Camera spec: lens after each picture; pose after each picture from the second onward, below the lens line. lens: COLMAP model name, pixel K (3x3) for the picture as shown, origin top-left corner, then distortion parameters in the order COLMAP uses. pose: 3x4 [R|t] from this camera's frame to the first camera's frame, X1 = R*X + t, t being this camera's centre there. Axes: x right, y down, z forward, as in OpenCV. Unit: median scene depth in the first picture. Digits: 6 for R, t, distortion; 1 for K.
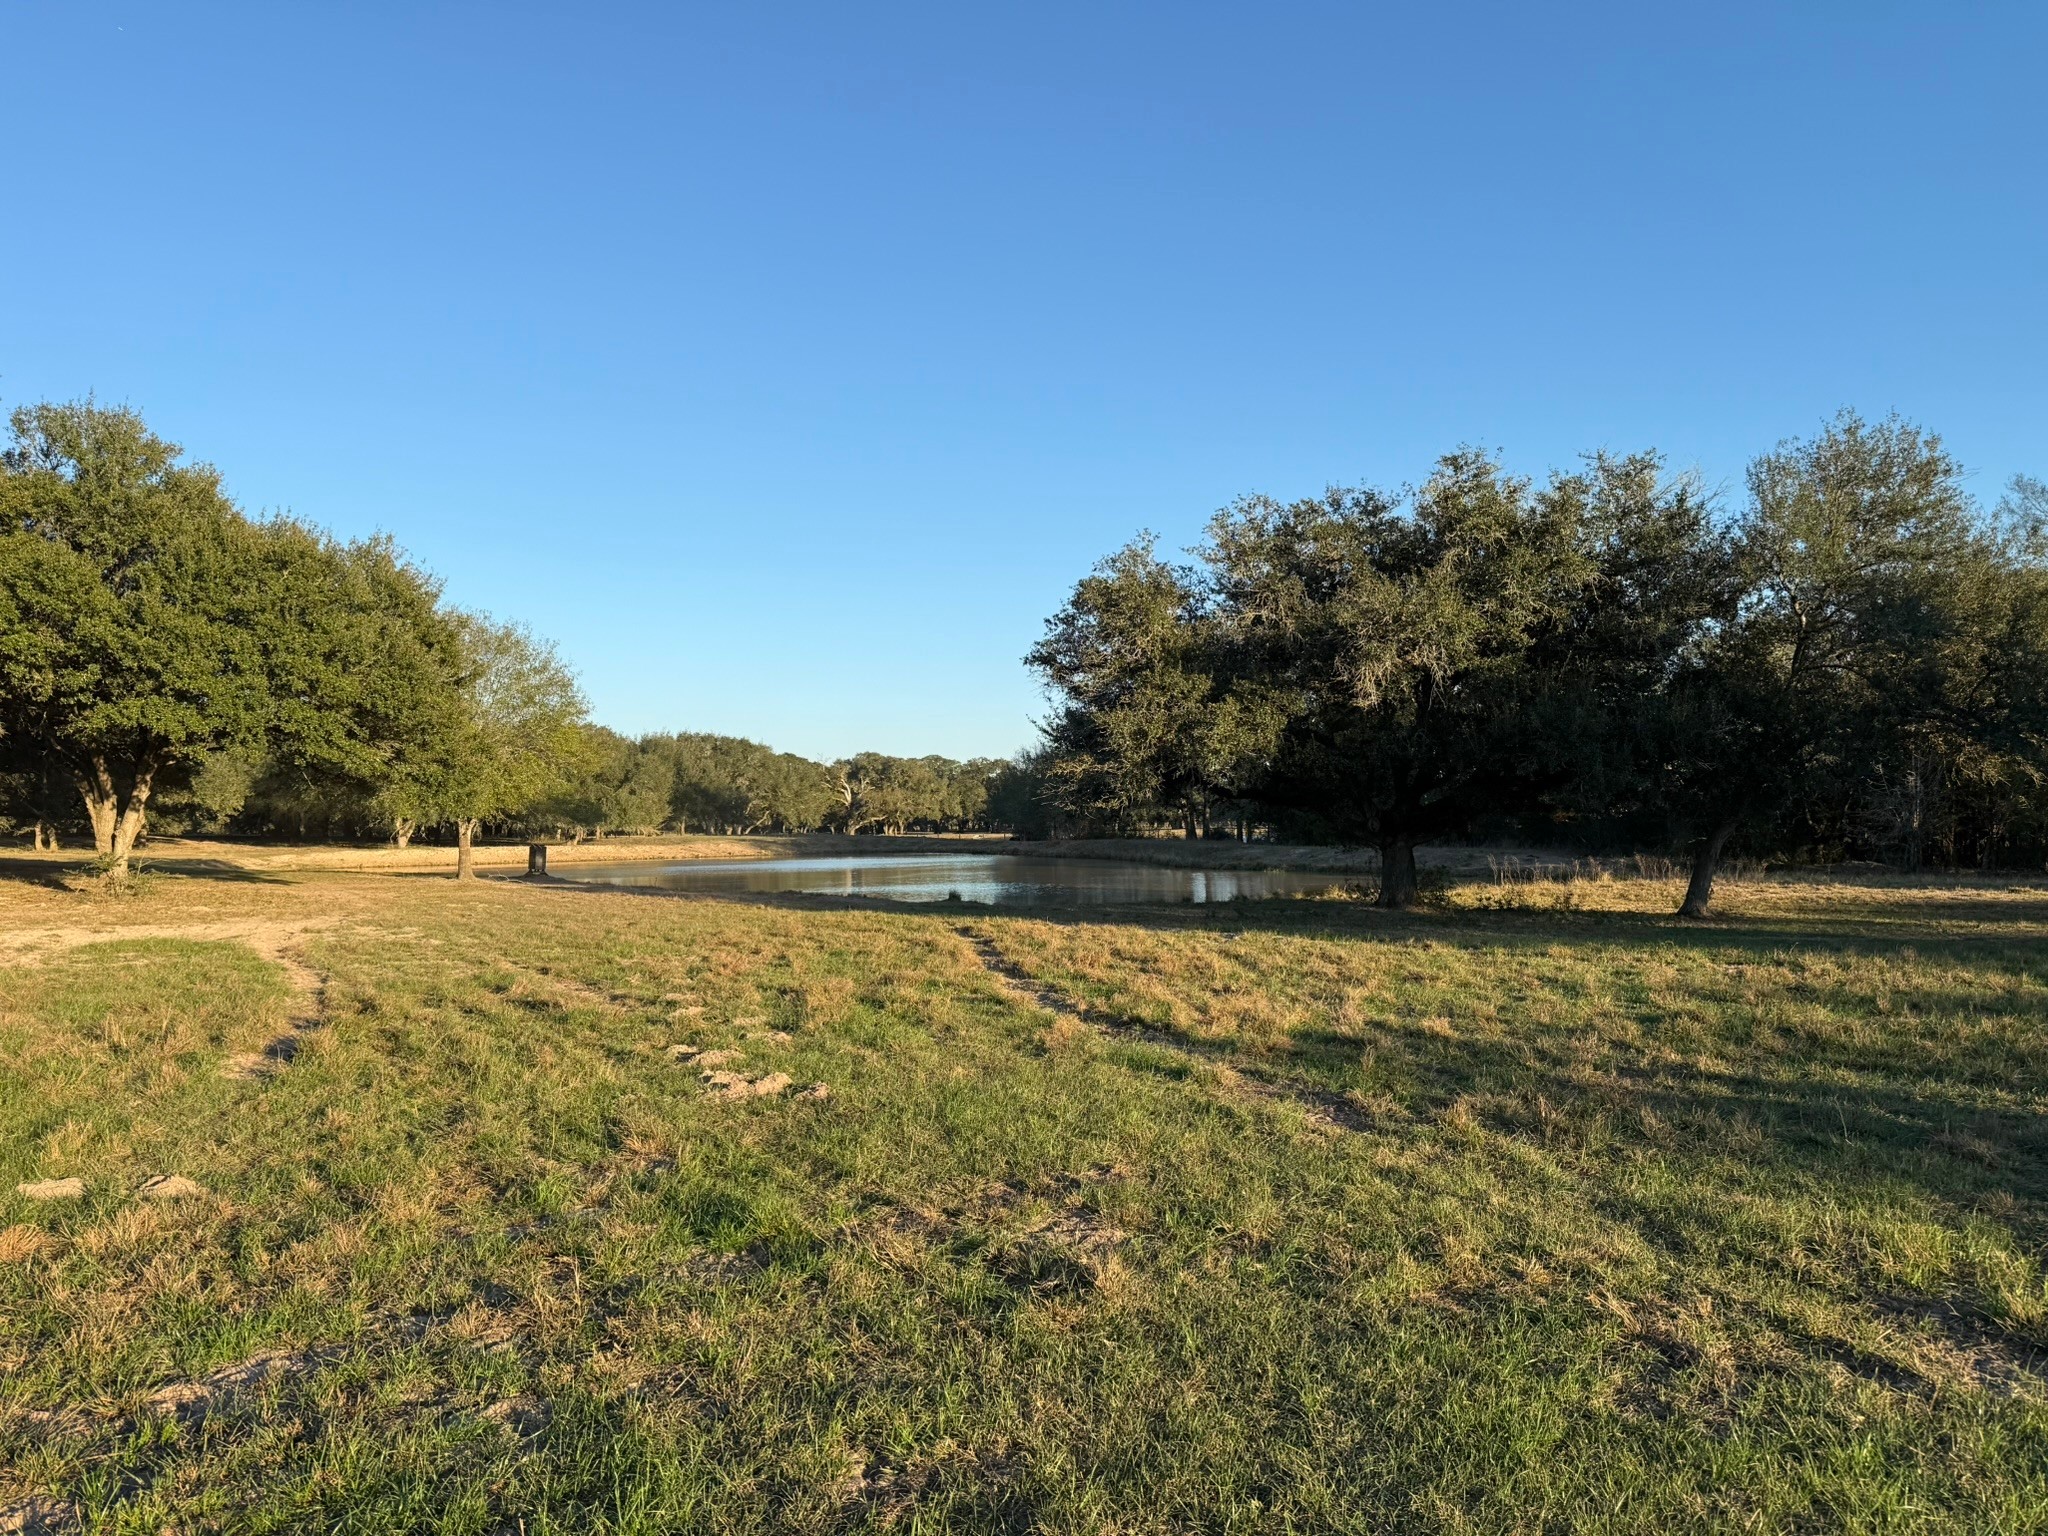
lens RADIAL K [[1415.9, 0, 1031.2], [0, 1415.9, 782.2], [0, 0, 1]] dist [0.157633, -0.228334]
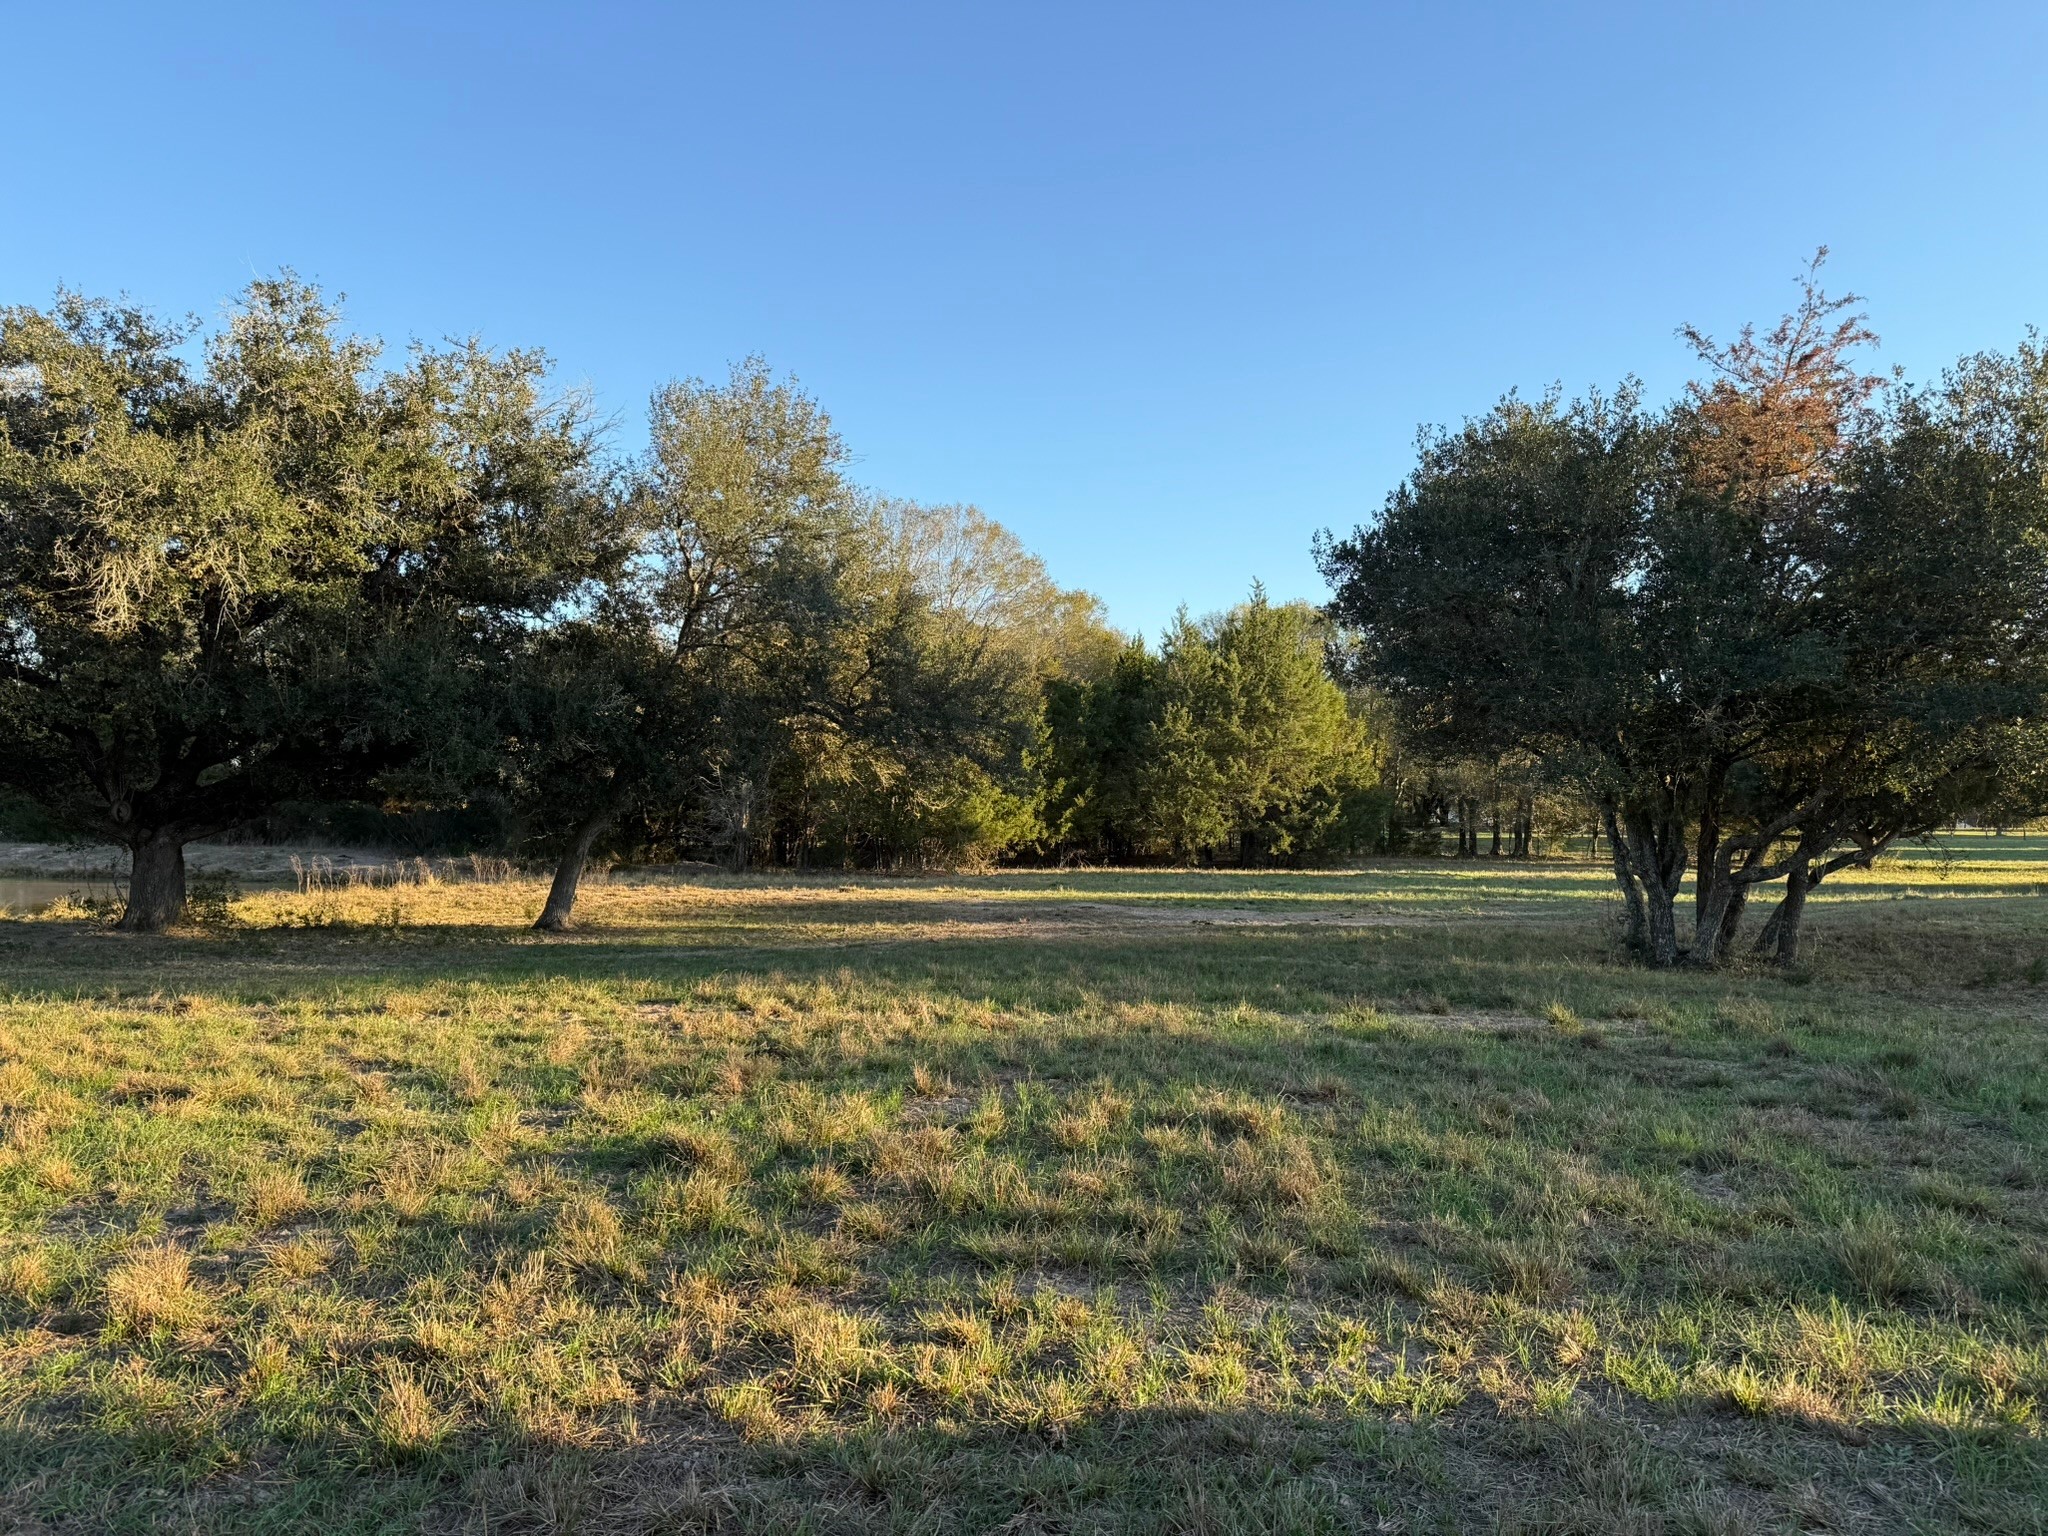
lens RADIAL K [[1420.1, 0, 1129.2], [0, 1420.1, 775.0], [0, 0, 1]] dist [0.000572, -0.033235]
pose [[0.665192, 0.042971, 0.745434, 0.063793], [-0.038819, 0.998983, -0.022946, 0.009643], [-0.745662, -0.013673, 0.666184, 0.206847]]
